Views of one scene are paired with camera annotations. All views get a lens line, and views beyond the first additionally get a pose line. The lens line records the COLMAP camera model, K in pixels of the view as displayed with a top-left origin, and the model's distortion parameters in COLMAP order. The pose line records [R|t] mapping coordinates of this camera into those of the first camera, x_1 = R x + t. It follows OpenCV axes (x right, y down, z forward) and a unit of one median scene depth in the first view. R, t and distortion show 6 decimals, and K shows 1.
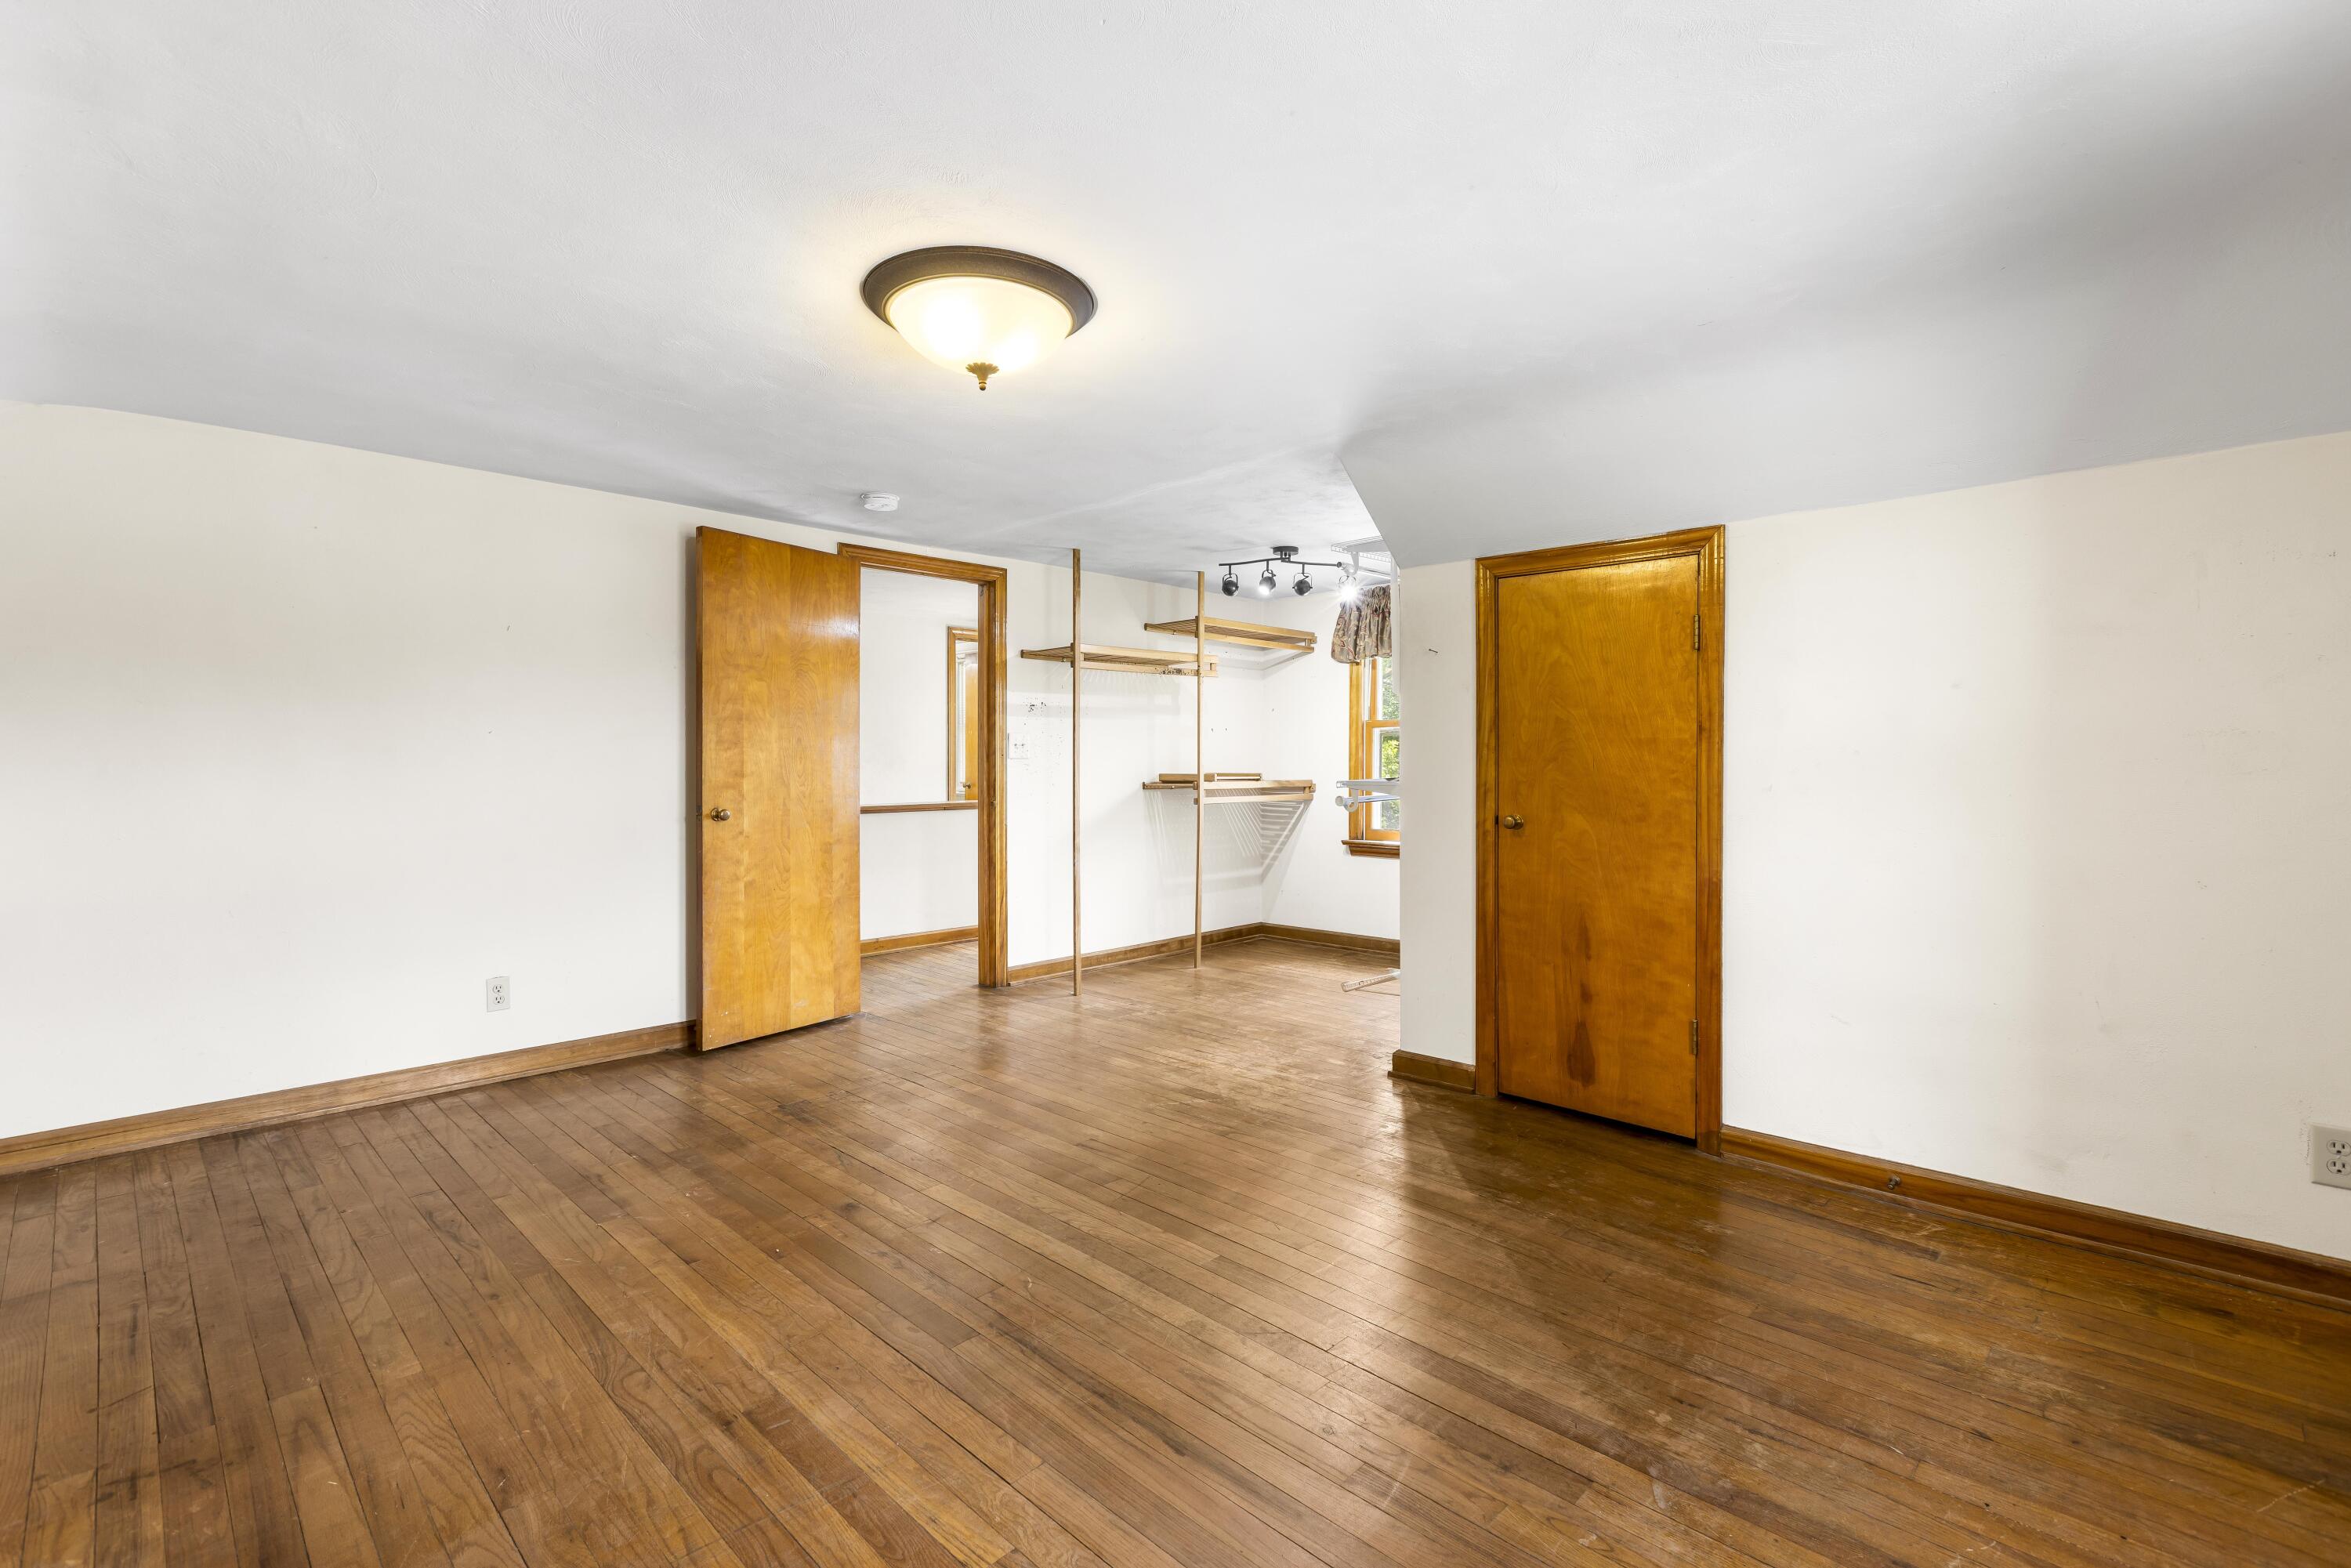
lens RADIAL K [[1052.3, 0, 1175.9], [0, 1052.3, 771.5], [0, 0, 1]] dist [0.000819, 0.000089]
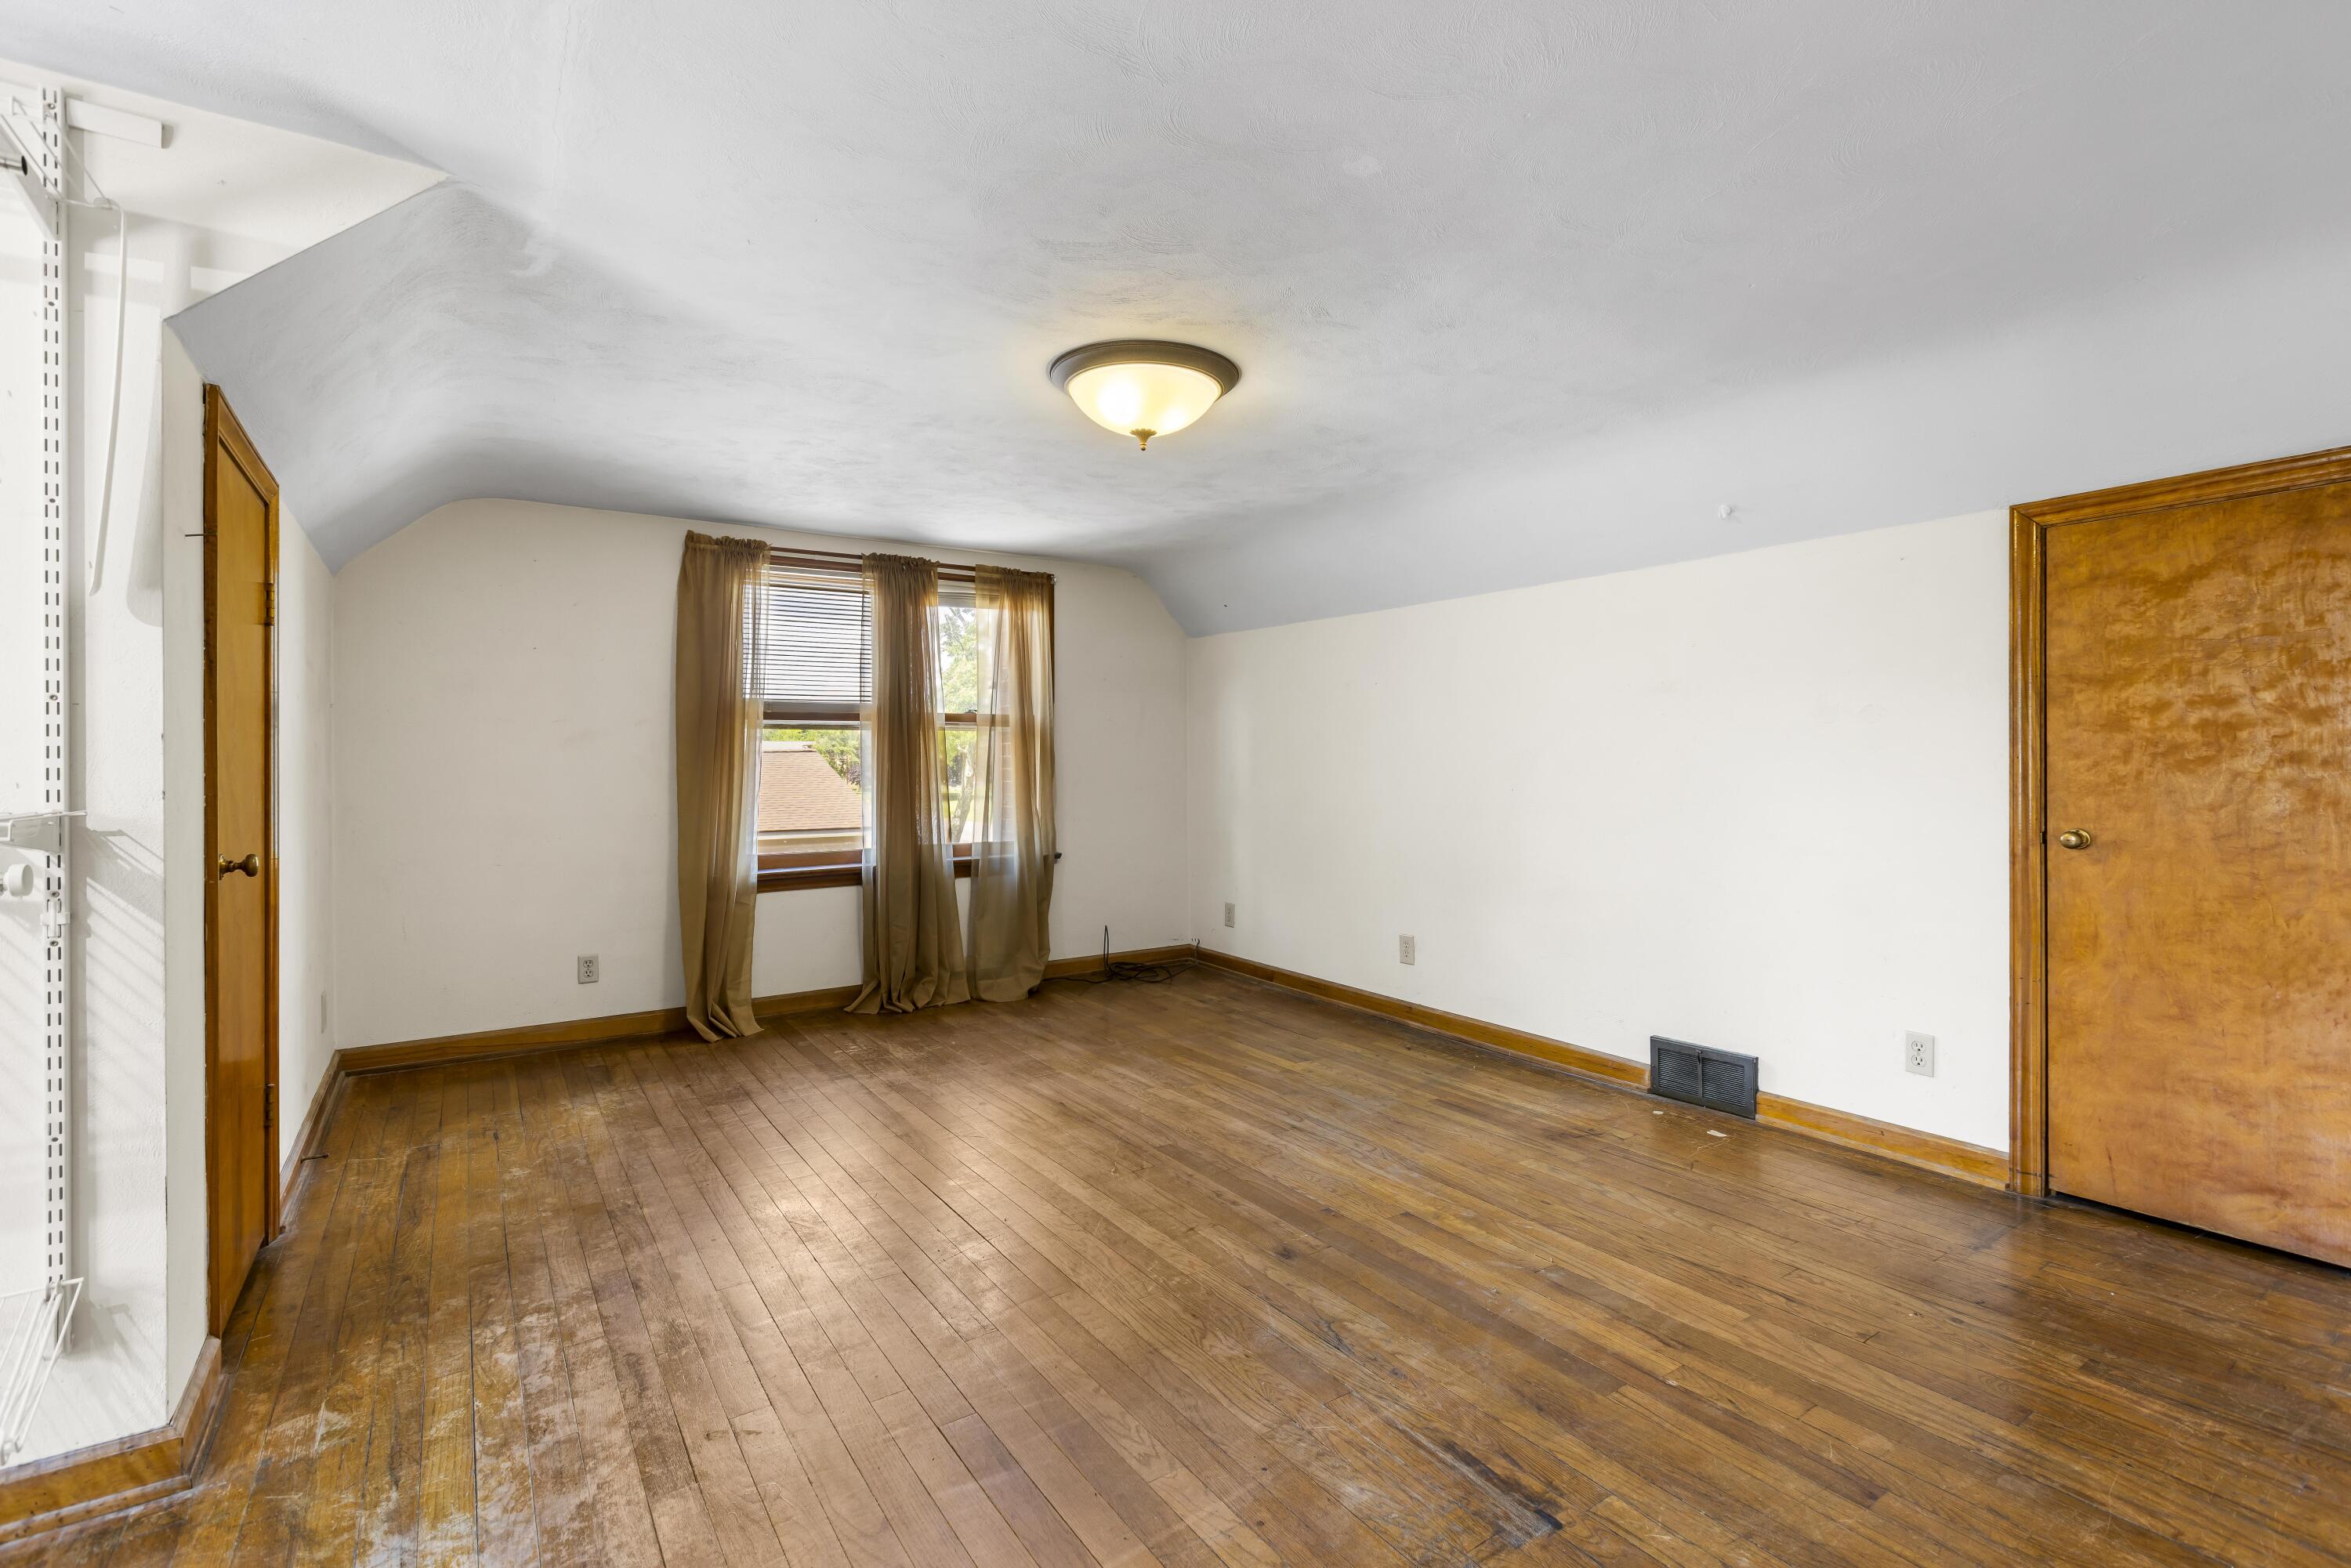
lens RADIAL K [[1052.3, 0, 1175.1], [0, 1052.3, 771.7], [0, 0, 1]] dist [0.000819, 0.000089]
pose [[-0.980125, 0.003299, 0.198355, -0.457195], [0.006893, 0.999824, 0.017428, -0.015834], [-0.198262, 0.018449, -0.979975, 2.180174]]
